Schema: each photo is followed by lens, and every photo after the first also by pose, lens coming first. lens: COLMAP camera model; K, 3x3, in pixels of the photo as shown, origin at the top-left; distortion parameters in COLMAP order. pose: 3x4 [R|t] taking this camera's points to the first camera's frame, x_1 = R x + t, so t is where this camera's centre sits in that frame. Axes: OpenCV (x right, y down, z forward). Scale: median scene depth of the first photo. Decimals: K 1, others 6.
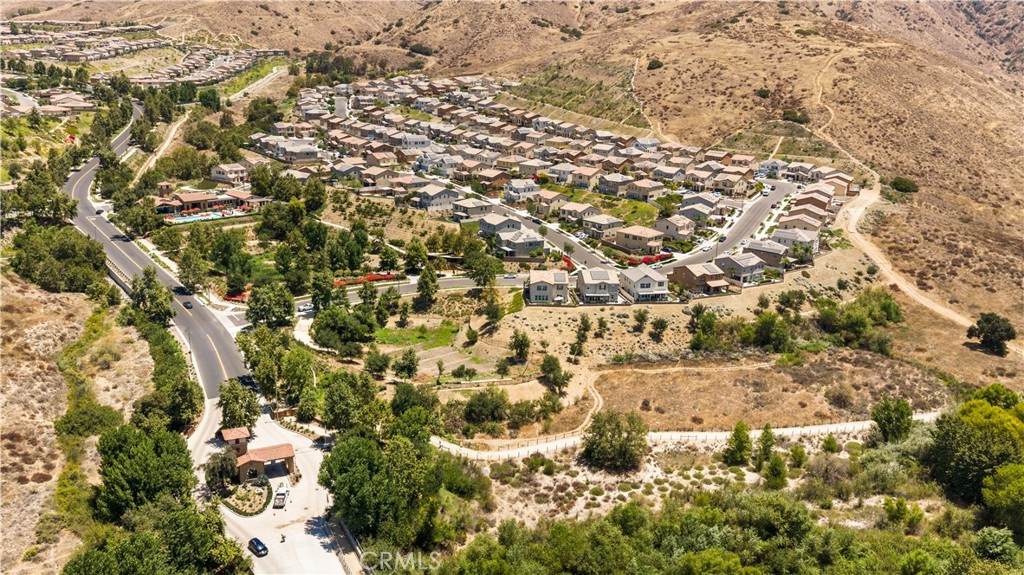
lens RADIAL K [[841.9, 0, 512.0], [0, 841.9, 287.5], [0, 0, 1]] dist [0.041809, -0.077027]
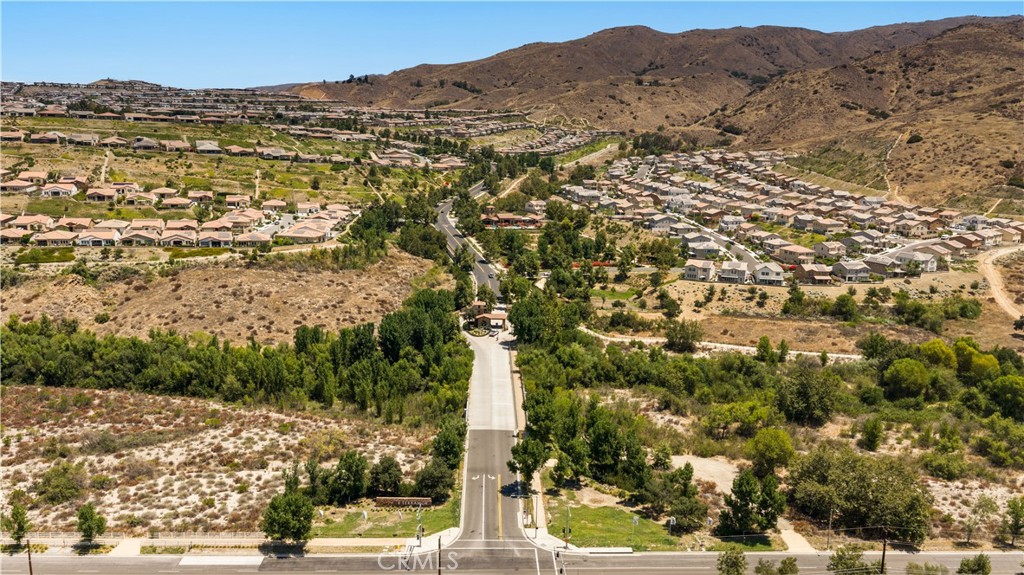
lens RADIAL K [[841.9, 0, 512.0], [0, 841.9, 287.5], [0, 0, 1]] dist [0.041809, -0.077027]
pose [[0.911317, 0.076470, -0.404540, 0.174932], [-0.116087, 0.990457, -0.074286, 0.089852], [0.394999, 0.114660, 0.911498, -0.249557]]
